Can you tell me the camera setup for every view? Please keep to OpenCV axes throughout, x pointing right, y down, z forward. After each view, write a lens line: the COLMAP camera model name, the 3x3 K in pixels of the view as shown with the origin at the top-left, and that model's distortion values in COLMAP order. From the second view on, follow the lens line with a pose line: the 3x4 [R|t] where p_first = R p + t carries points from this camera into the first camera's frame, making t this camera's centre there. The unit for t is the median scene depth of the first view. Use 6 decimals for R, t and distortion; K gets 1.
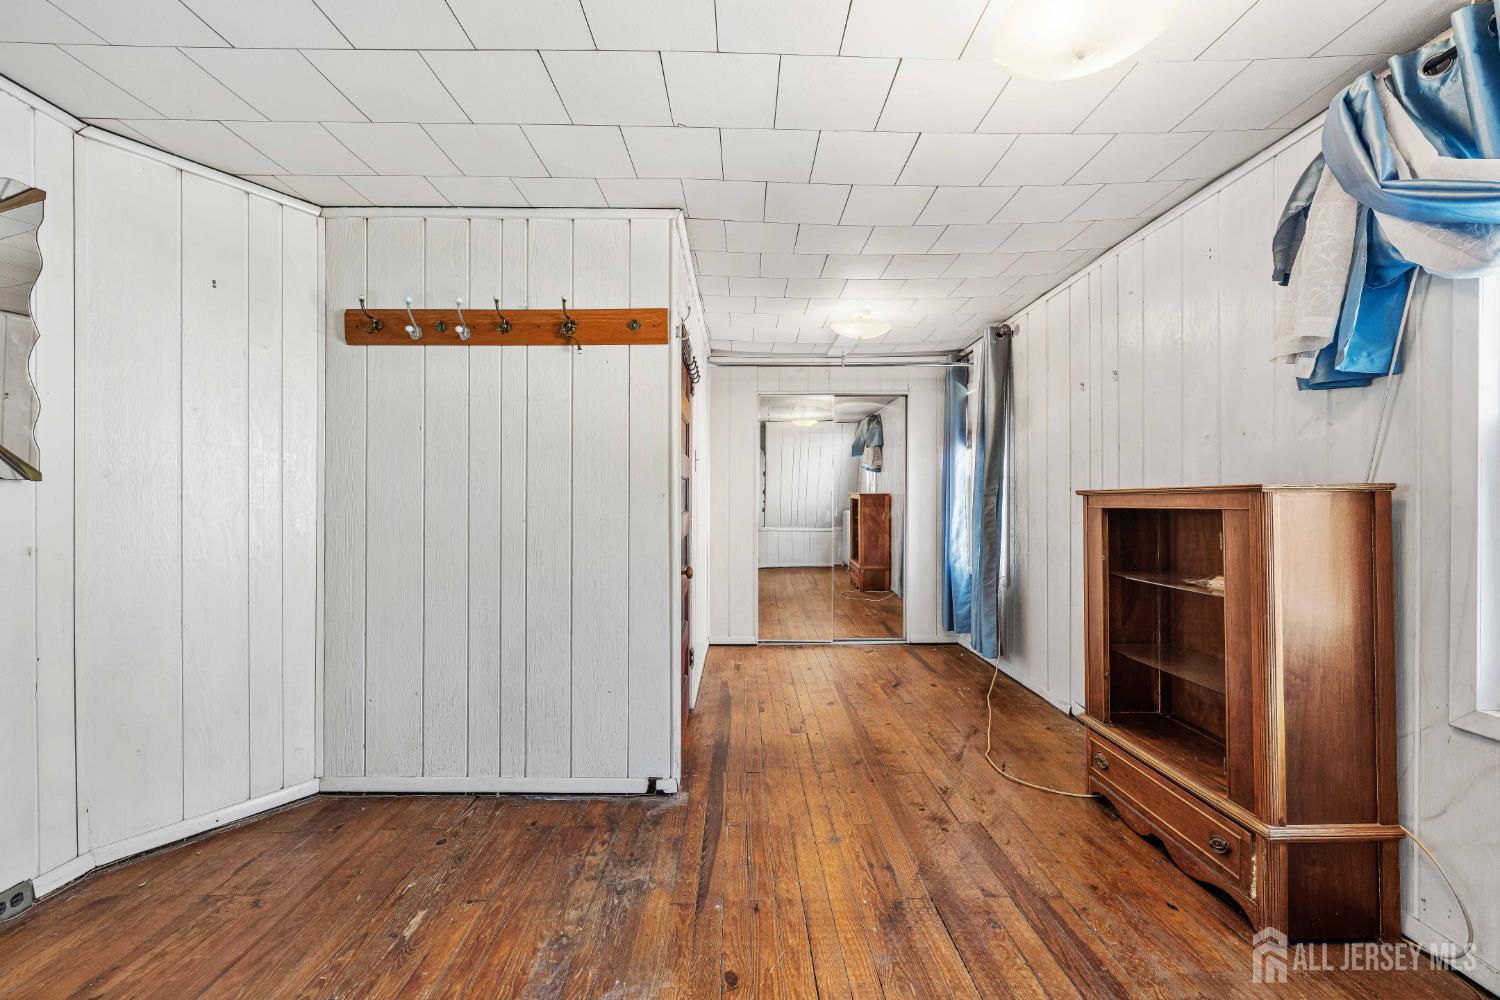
lens RADIAL K [[582.0, 0, 753.7], [0, 582.0, 498.3], [0, 0, 1]] dist [-0.001616, -0.000120]
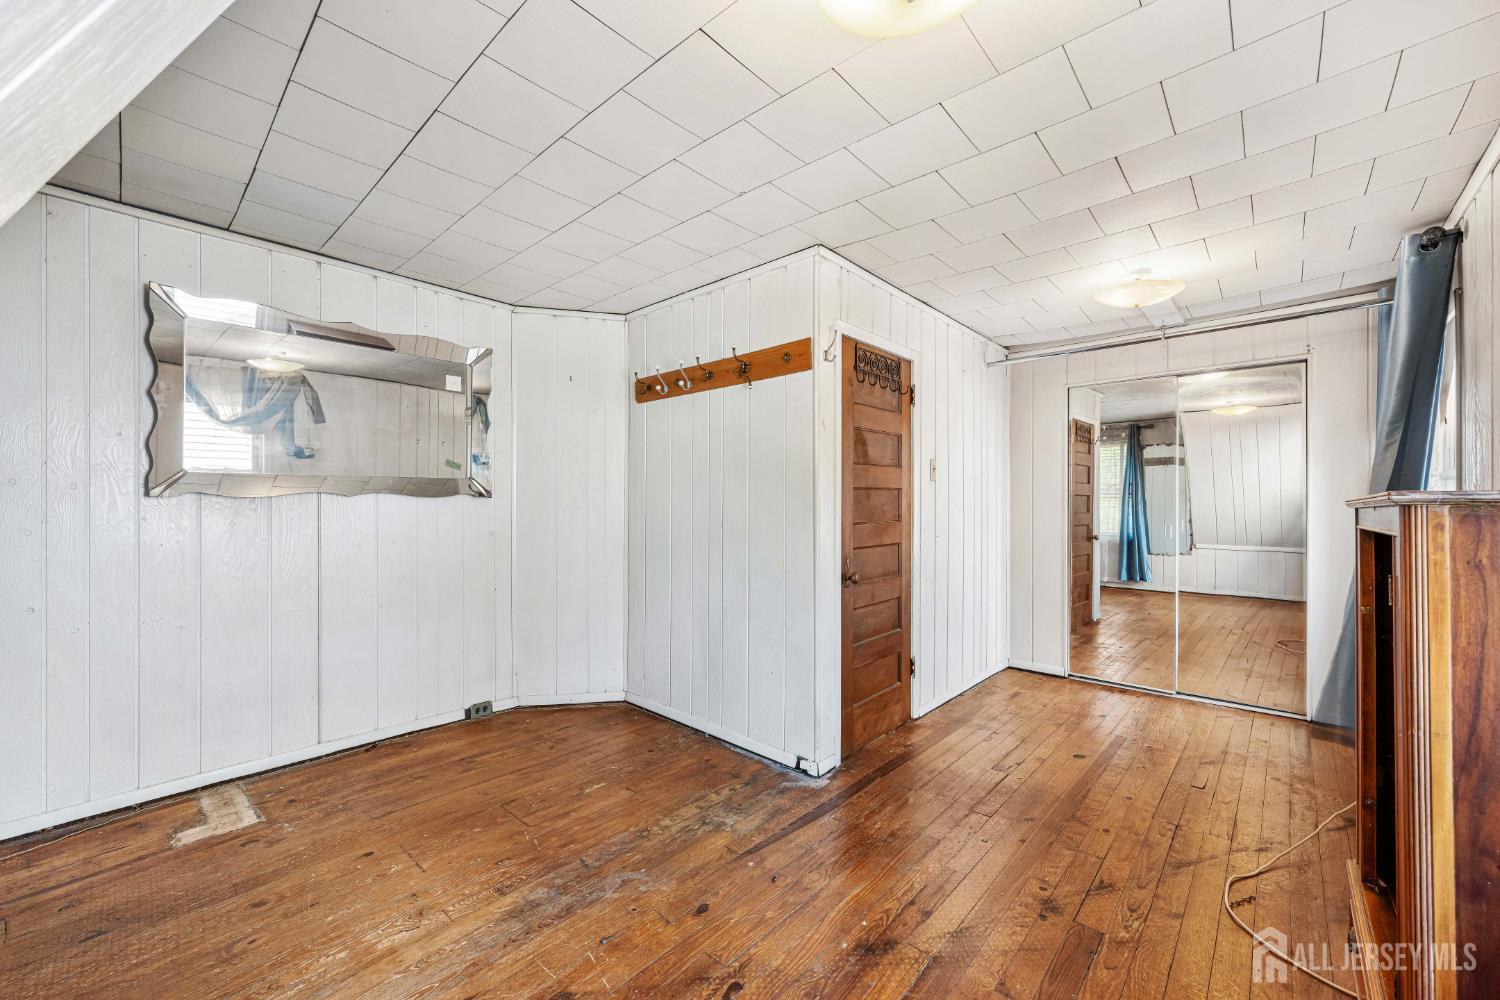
lens RADIAL K [[582.0, 0, 753.7], [0, 582.0, 498.3], [0, 0, 1]] dist [-0.001616, -0.000120]
pose [[0.736894, -0.002117, -0.676005, 0.535761], [-0.003252, 0.999972, -0.006676, -0.011562], [0.676001, 0.007118, 0.736866, 0.109675]]
